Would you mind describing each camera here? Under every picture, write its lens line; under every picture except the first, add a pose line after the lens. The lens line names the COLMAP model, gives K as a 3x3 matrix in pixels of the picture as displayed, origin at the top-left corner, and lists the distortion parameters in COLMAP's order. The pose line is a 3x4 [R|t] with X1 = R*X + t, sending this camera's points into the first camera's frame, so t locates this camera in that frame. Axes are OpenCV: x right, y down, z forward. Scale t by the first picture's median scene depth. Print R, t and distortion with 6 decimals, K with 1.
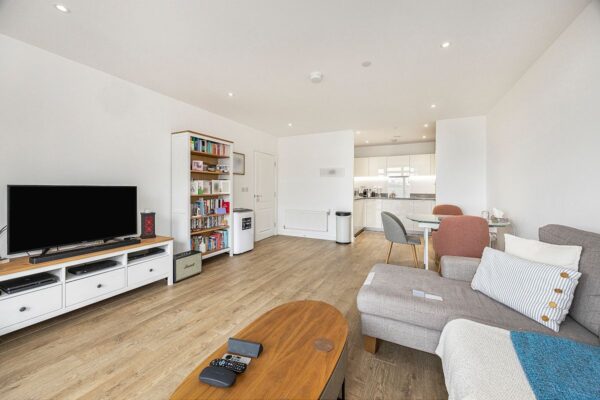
lens RADIAL K [[235.0, 0, 302.6], [0, 235.0, 191.0], [0, 0, 1]] dist [-0.000877, -0.000156]
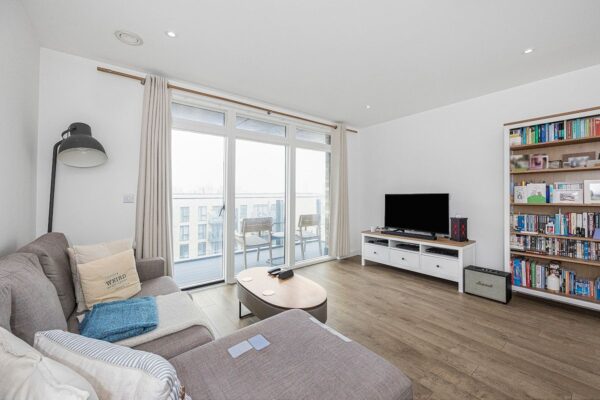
lens RADIAL K [[235.0, 0, 302.6], [0, 235.0, 191.0], [0, 0, 1]] dist [-0.000877, -0.000156]
pose [[-0.432081, -0.015679, -0.901698, 0.691248], [0.000341, 0.999846, -0.017549, -0.012816], [0.901835, -0.007890, -0.432010, 0.899863]]
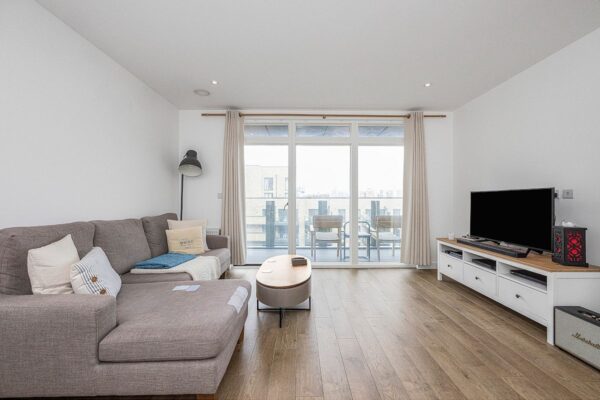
lens RADIAL K [[231.7, 0, 304.7], [0, 231.7, 198.6], [0, 0, 1]] dist [-0.001634, -0.000107]
pose [[-0.887096, -0.006504, -0.461540, 0.330947], [-0.004418, 0.999975, -0.005600, 0.024104], [0.461565, -0.002928, -0.887102, 1.352057]]
